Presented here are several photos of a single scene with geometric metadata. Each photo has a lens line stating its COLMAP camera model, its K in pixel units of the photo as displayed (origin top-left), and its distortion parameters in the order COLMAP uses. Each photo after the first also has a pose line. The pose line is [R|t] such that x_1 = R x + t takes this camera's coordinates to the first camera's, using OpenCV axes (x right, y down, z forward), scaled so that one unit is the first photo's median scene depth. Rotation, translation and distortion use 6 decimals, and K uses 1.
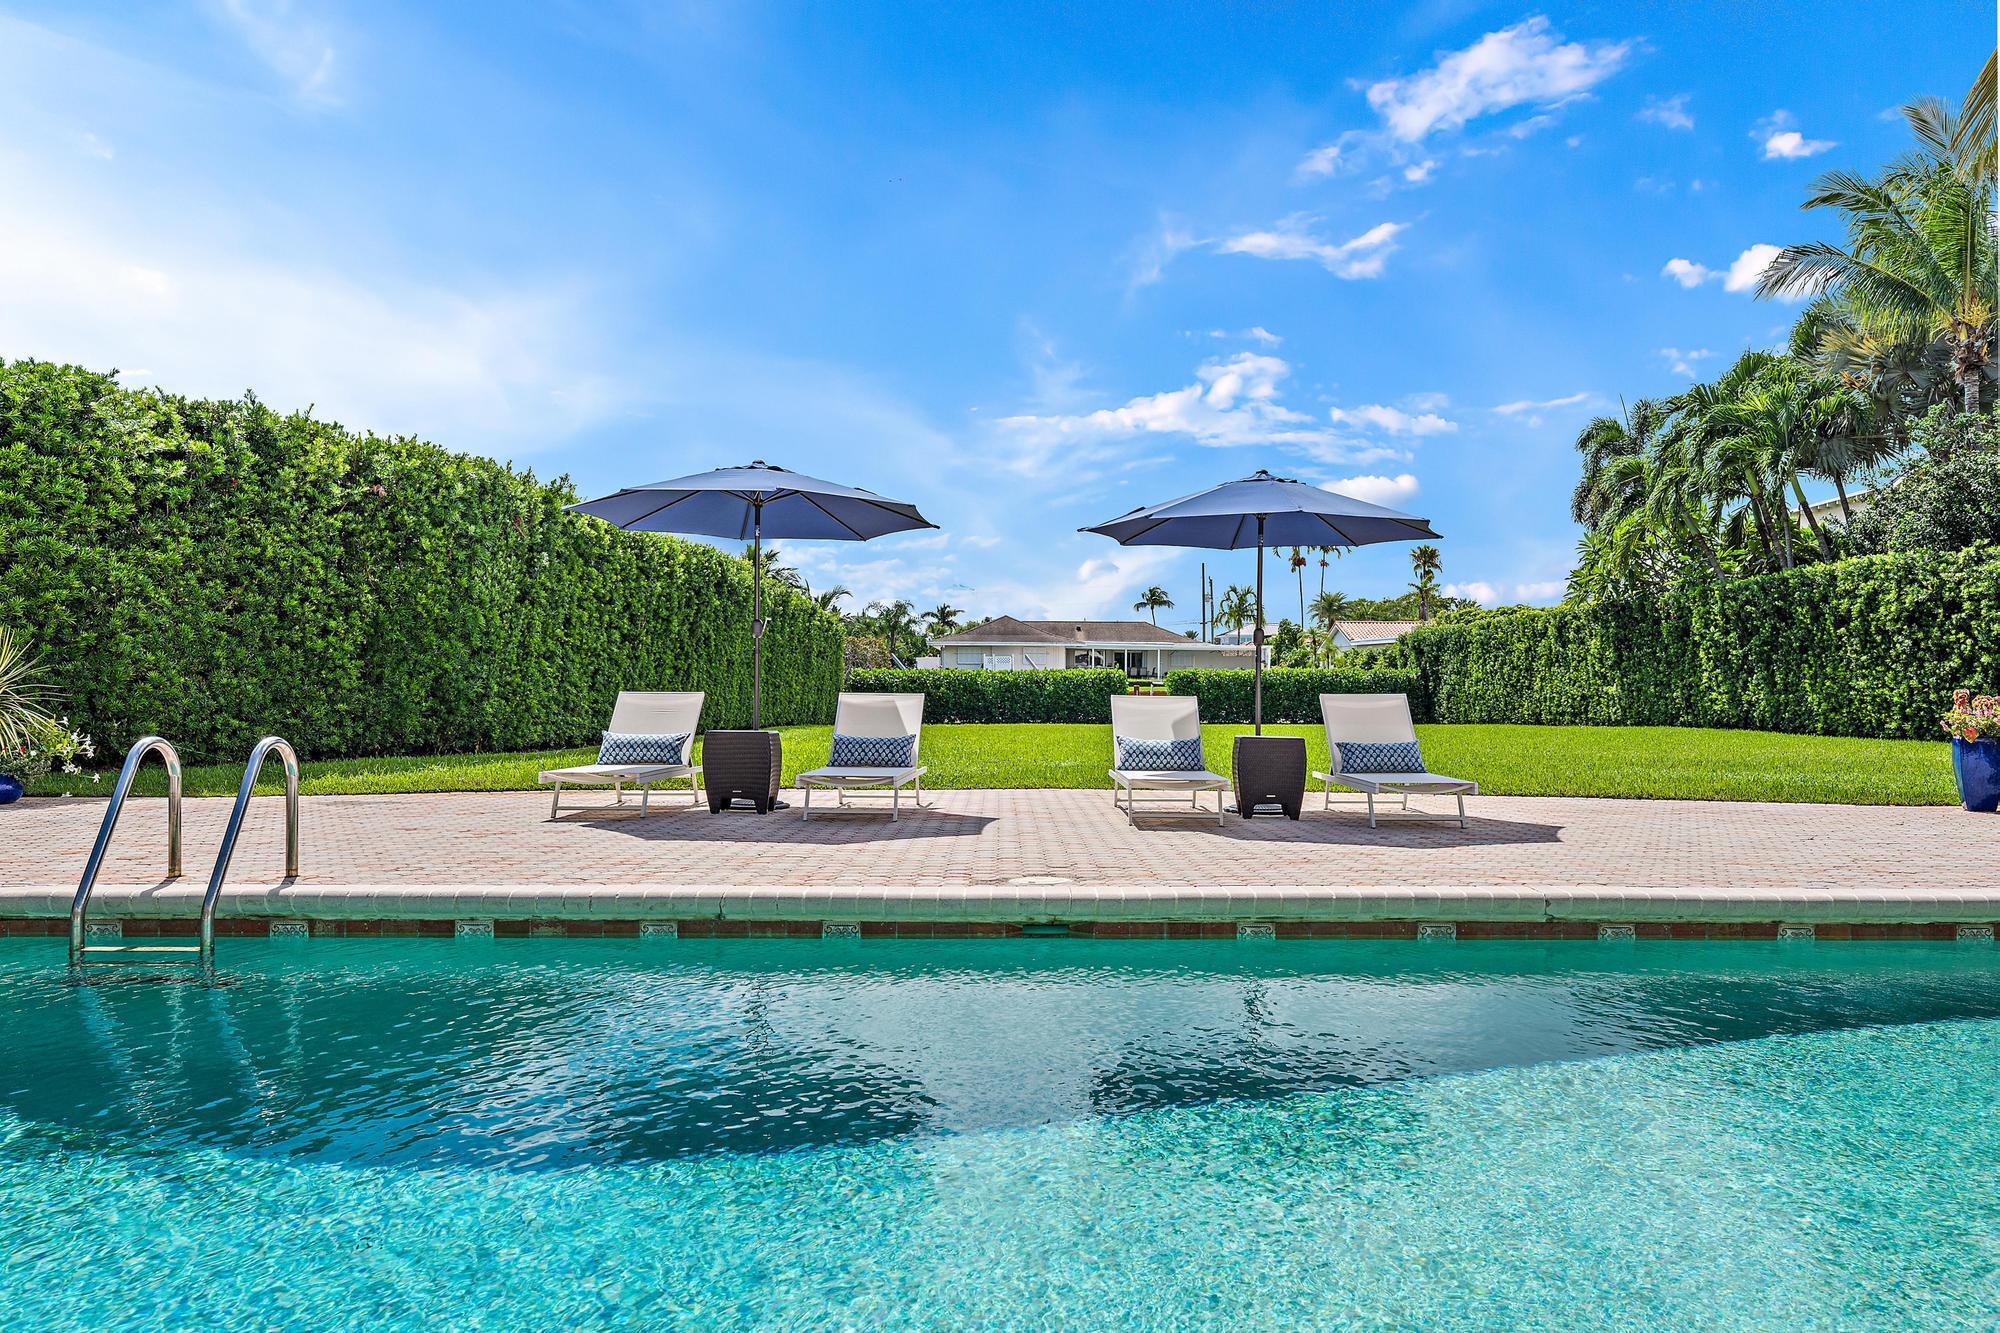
lens RADIAL K [[1354.0, 0, 1012.0], [0, 1354.0, 703.4], [0, 0, 1]] dist [0.000361, -0.000646]
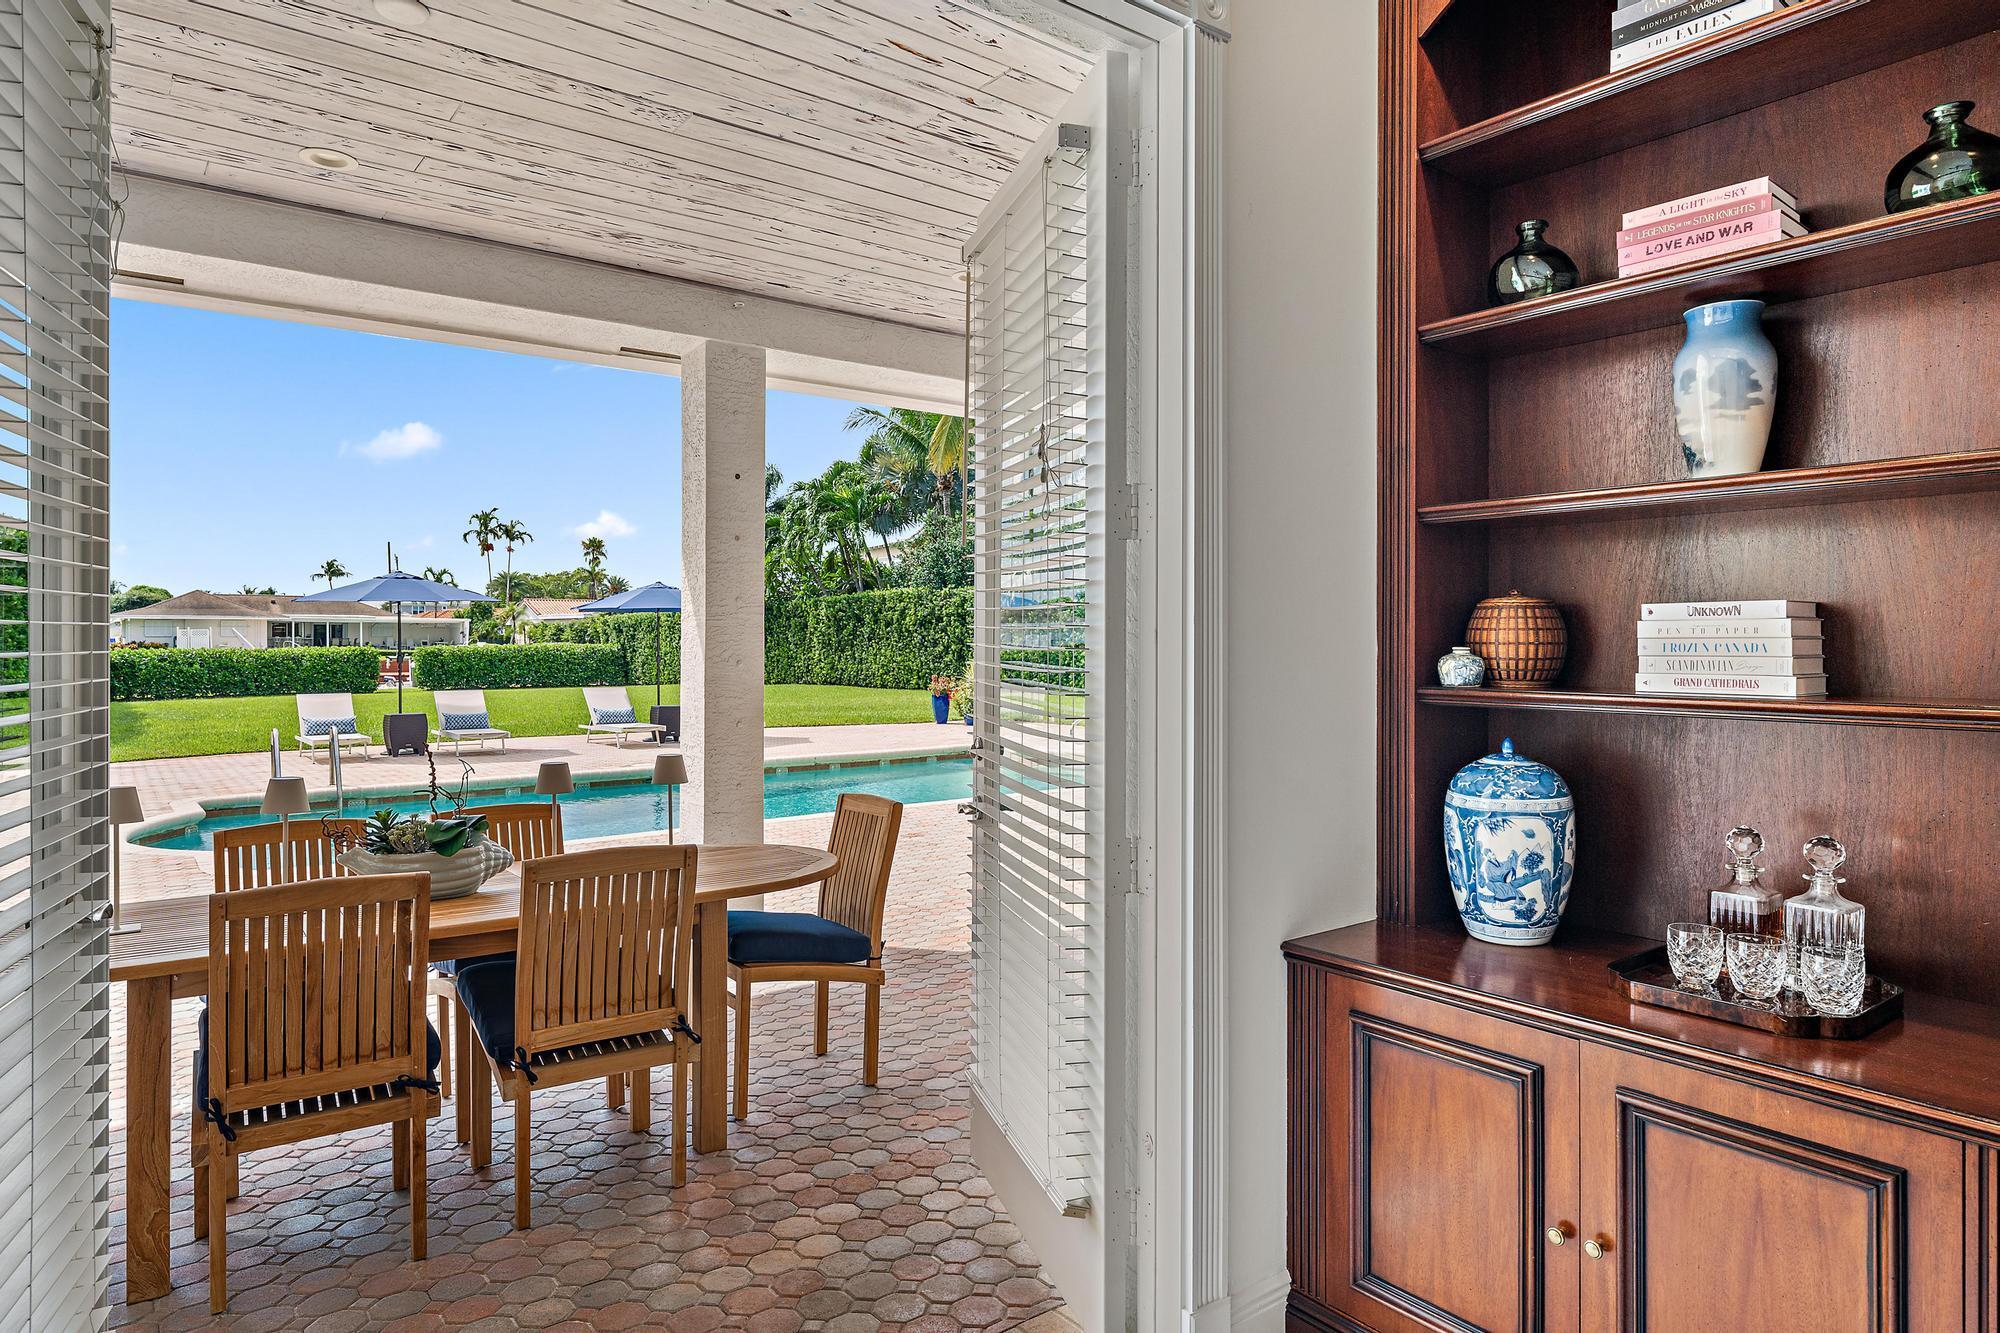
lens RADIAL K [[1180.4, 0, 1004.3], [0, 1180.4, 646.6], [0, 0, 1]] dist [-0.007590, -0.000313]
pose [[0.794483, -0.010202, 0.607200, -0.186486], [0.016931, 0.999842, -0.005355, -0.017587], [-0.607050, 0.014535, 0.794531, -0.289934]]
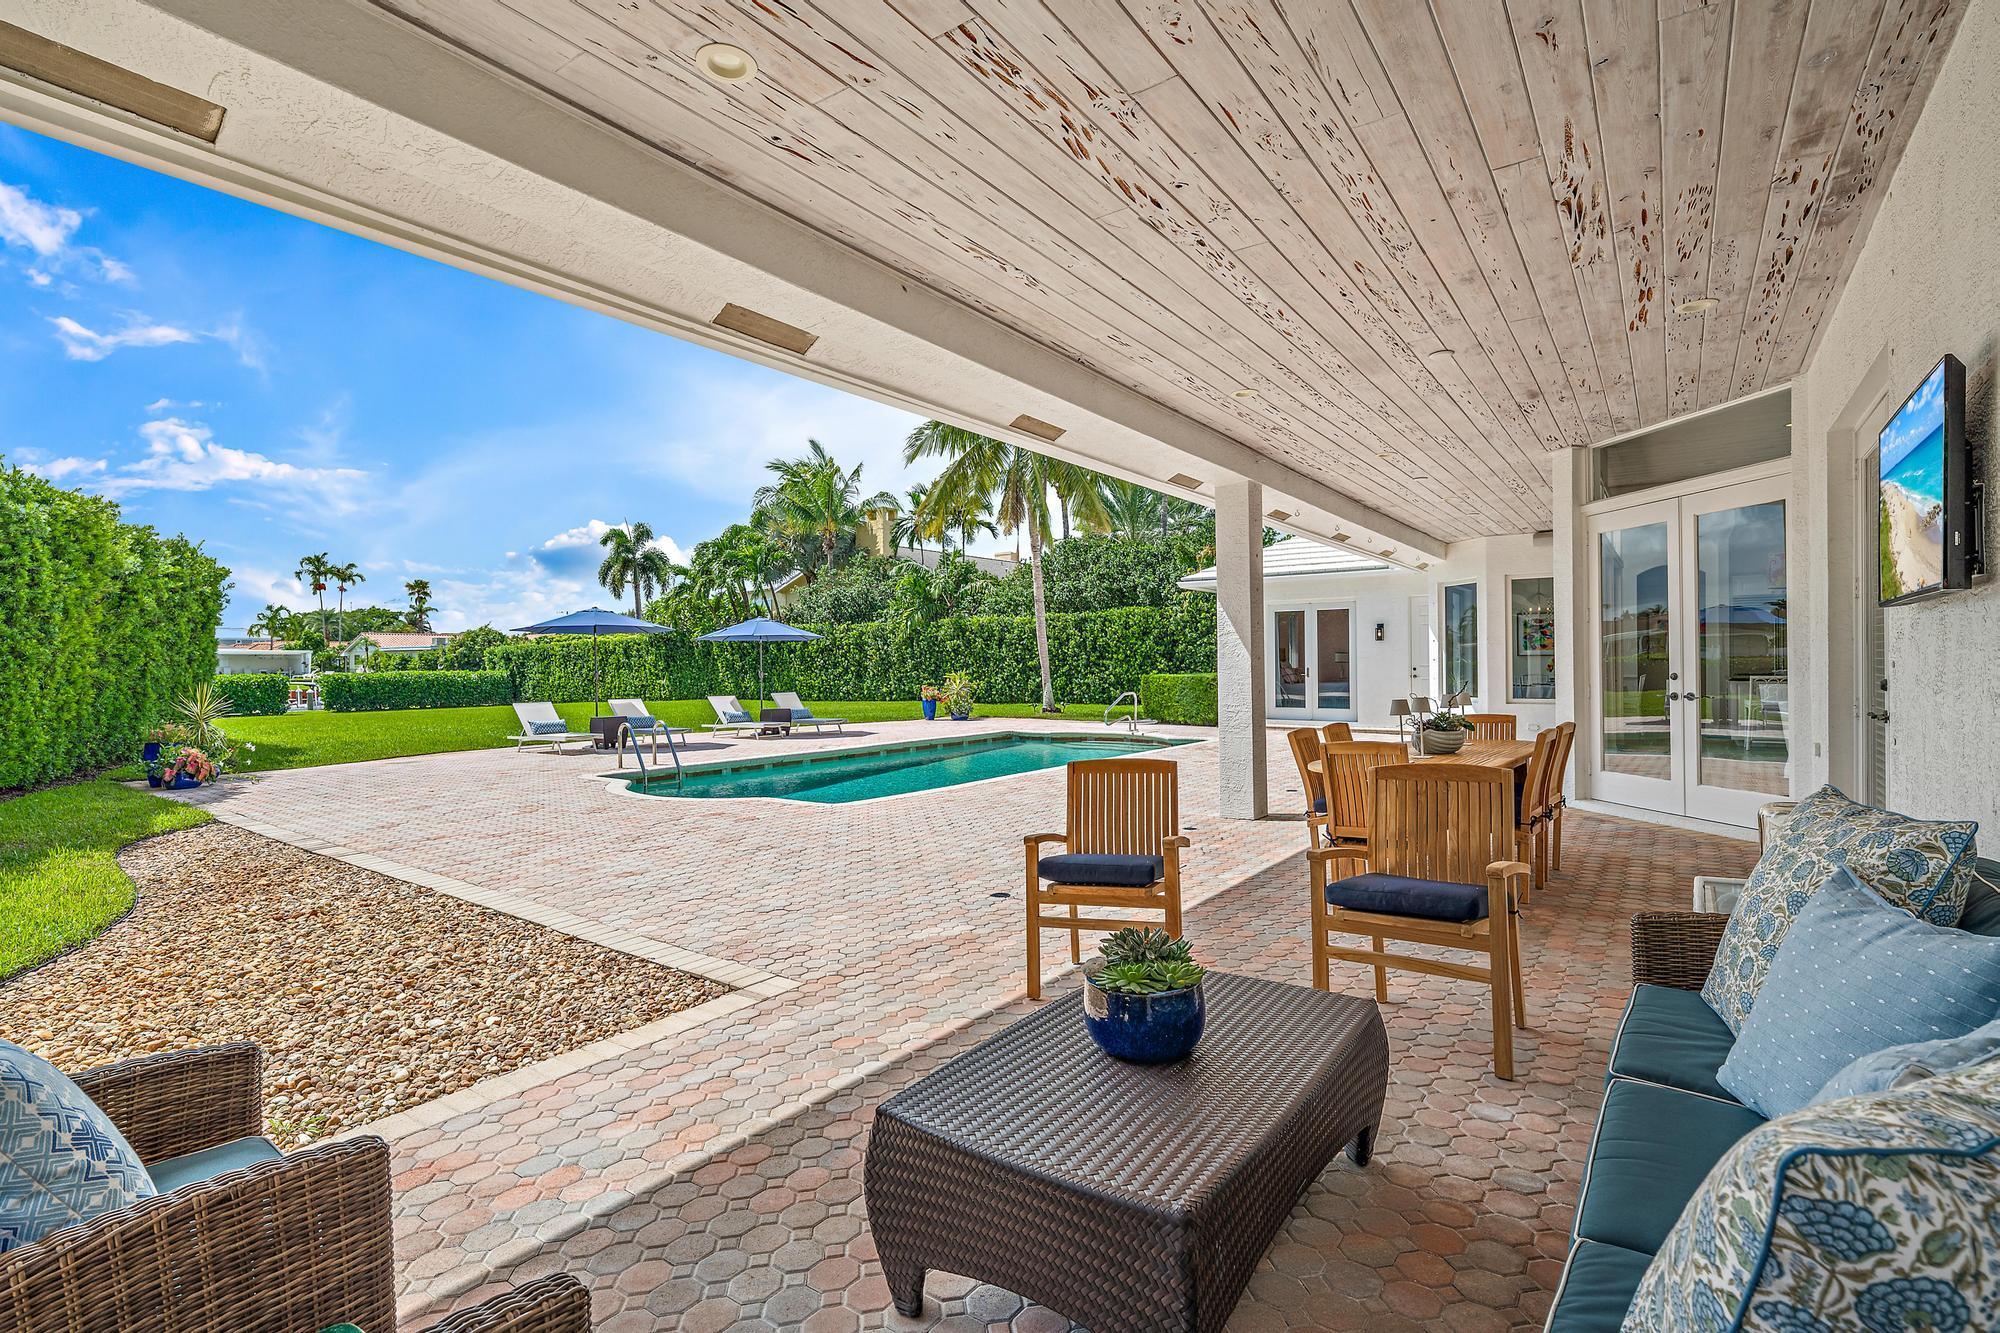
lens RADIAL K [[916.1, 0, 992.5], [0, 916.1, 664.2], [0, 0, 1]] dist [0.002304, -0.000449]
pose [[0.596343, -0.010207, 0.802665, -0.396489], [0.027299, 0.999599, -0.007571, -0.015305], [-0.802266, 0.026427, 0.596382, -0.196078]]
